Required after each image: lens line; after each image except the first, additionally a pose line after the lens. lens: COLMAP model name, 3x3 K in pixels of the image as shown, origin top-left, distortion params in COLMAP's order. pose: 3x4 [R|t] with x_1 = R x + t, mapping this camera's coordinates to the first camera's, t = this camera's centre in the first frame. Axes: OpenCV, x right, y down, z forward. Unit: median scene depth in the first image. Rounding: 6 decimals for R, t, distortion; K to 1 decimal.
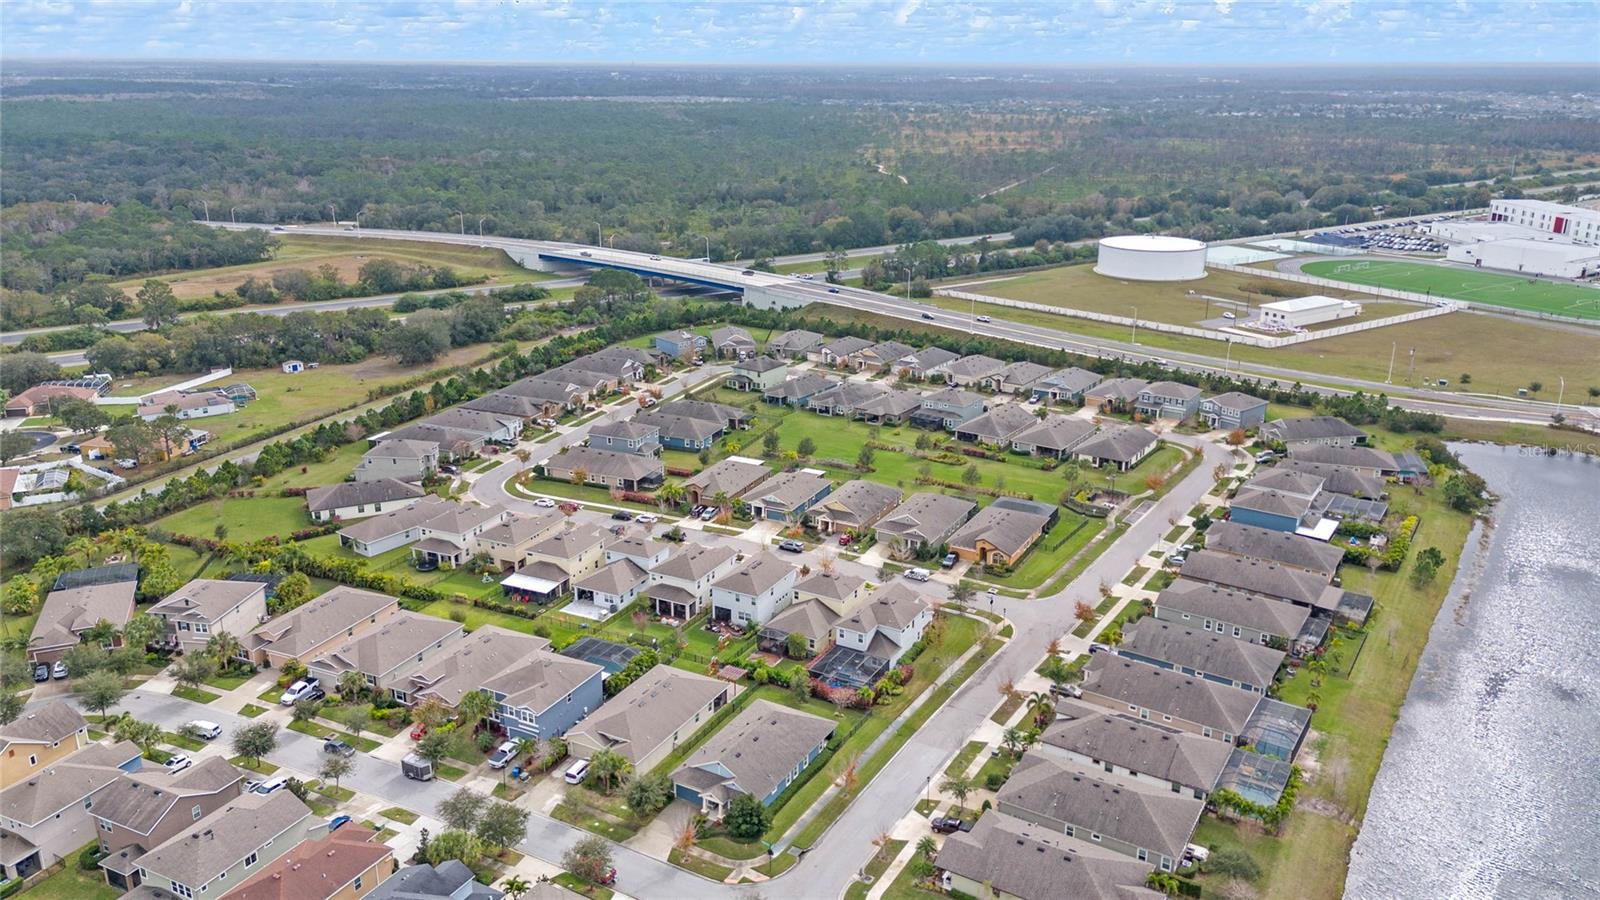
lens RADIAL K [[1174.9, 0, 826.6], [0, 1174.9, 449.3], [0, 0, 1]] dist [0.118750, -0.187601]
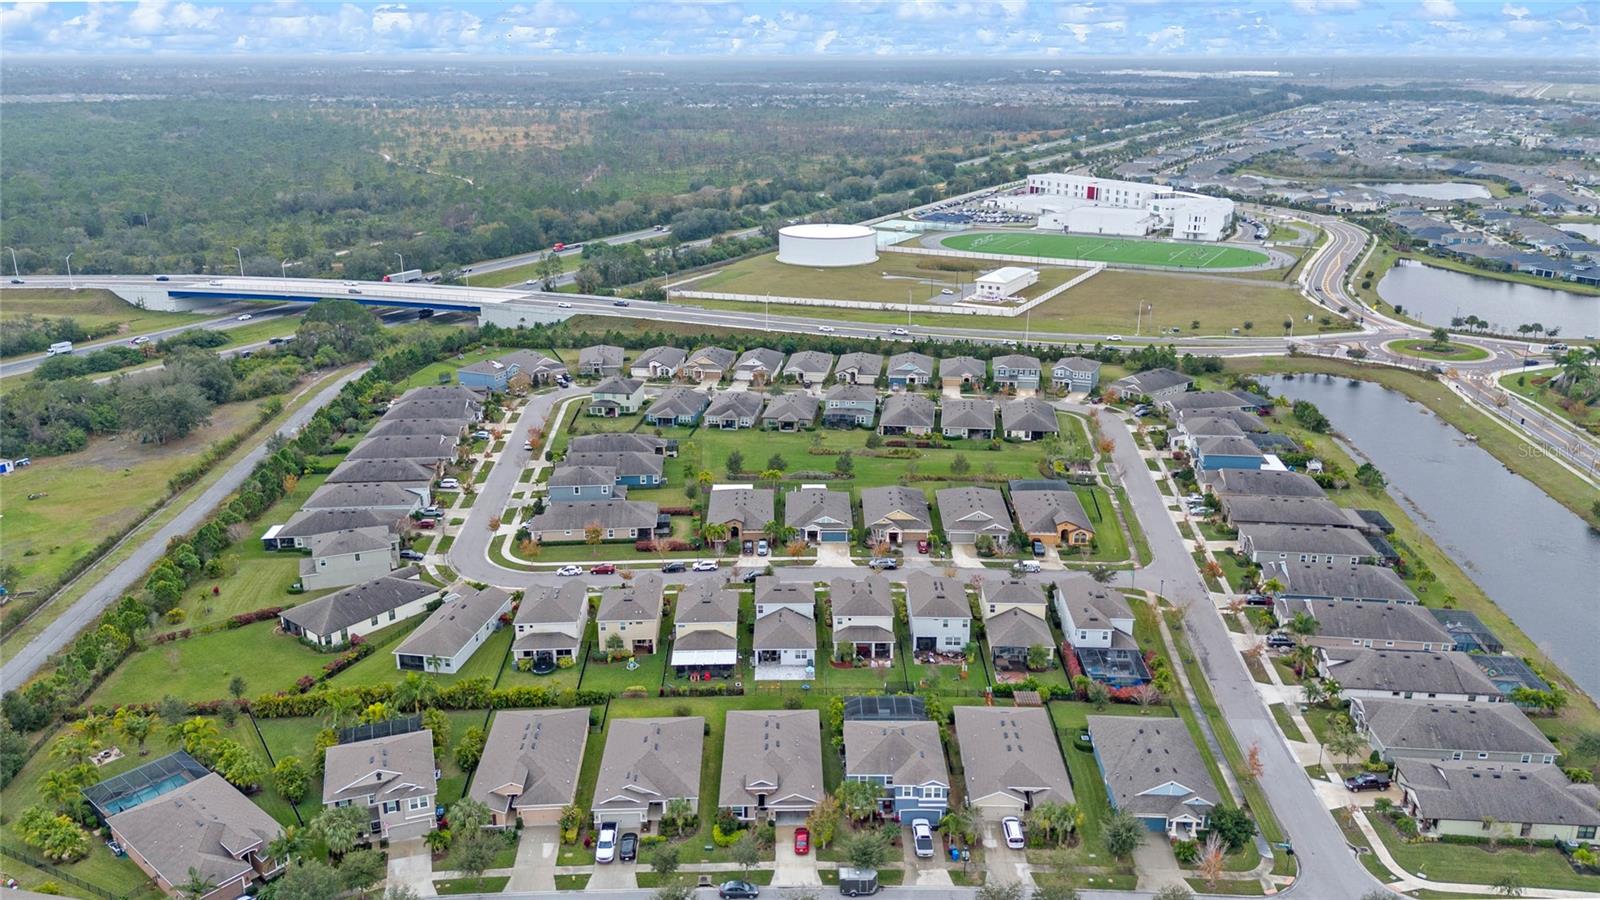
lens RADIAL K [[1174.9, 0, 826.6], [0, 1174.9, 449.3], [0, 0, 1]] dist [0.118750, -0.187601]
pose [[0.892827, -0.146550, 0.425891, -0.293785], [0.144061, 0.988829, 0.038252, -0.033563], [-0.426739, 0.027202, 0.903966, 0.096230]]
